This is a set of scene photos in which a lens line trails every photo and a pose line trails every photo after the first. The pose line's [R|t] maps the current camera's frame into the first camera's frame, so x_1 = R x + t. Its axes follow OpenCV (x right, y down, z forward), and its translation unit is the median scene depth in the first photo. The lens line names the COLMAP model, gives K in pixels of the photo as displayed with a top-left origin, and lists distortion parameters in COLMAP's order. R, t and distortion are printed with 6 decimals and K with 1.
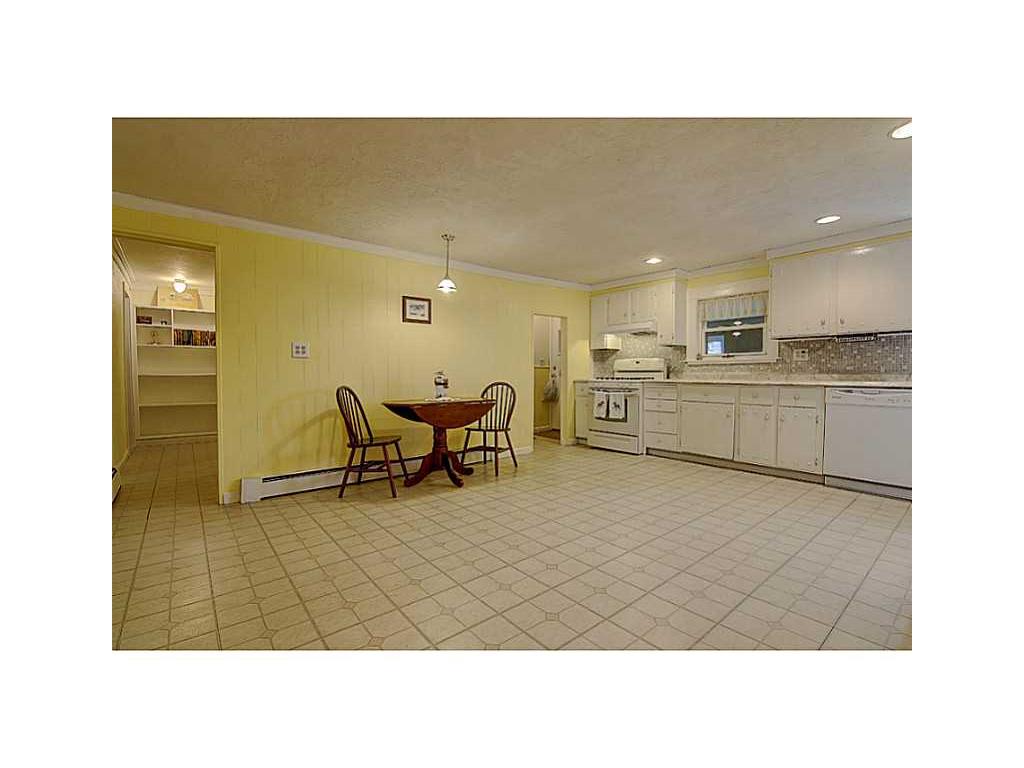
lens RADIAL K [[404.1, 0, 512.0], [0, 404.1, 384.0], [0, 0, 1]] dist [-0.022242, -0.000394]
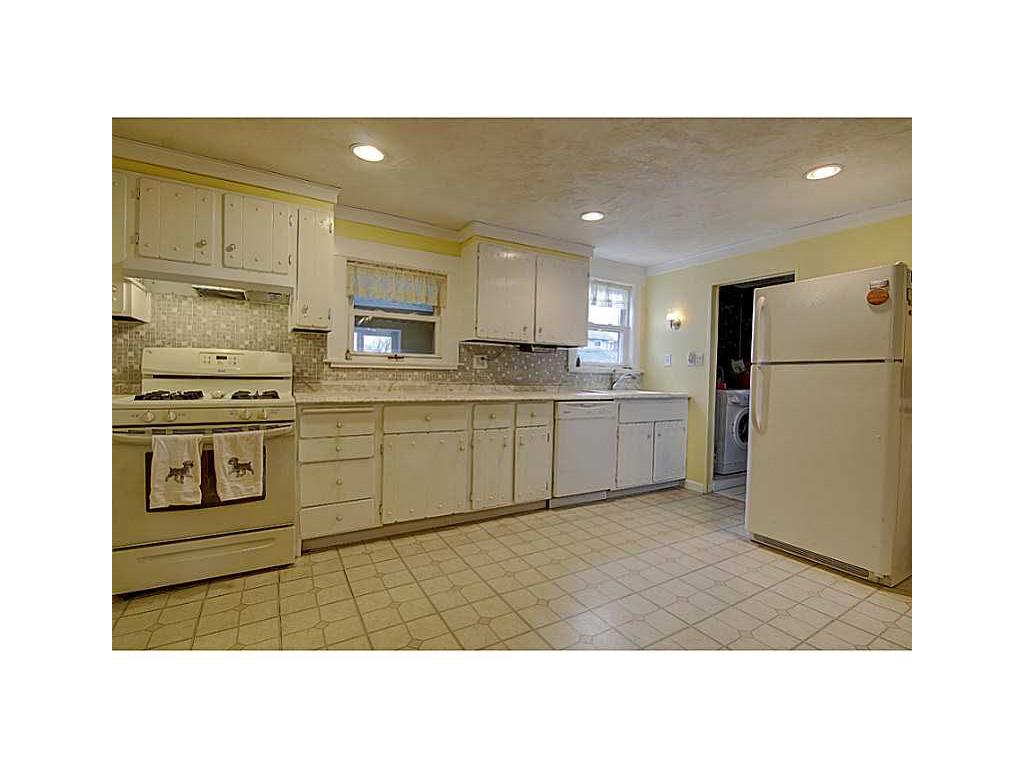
lens RADIAL K [[404.1, 0, 512.0], [0, 404.1, 384.0], [0, 0, 1]] dist [-0.022242, -0.000394]
pose [[0.137110, -0.017651, 0.990399, -0.111531], [0.002879, 0.999844, 0.017421, -0.039281], [-0.990552, 0.000463, 0.137139, 0.788491]]
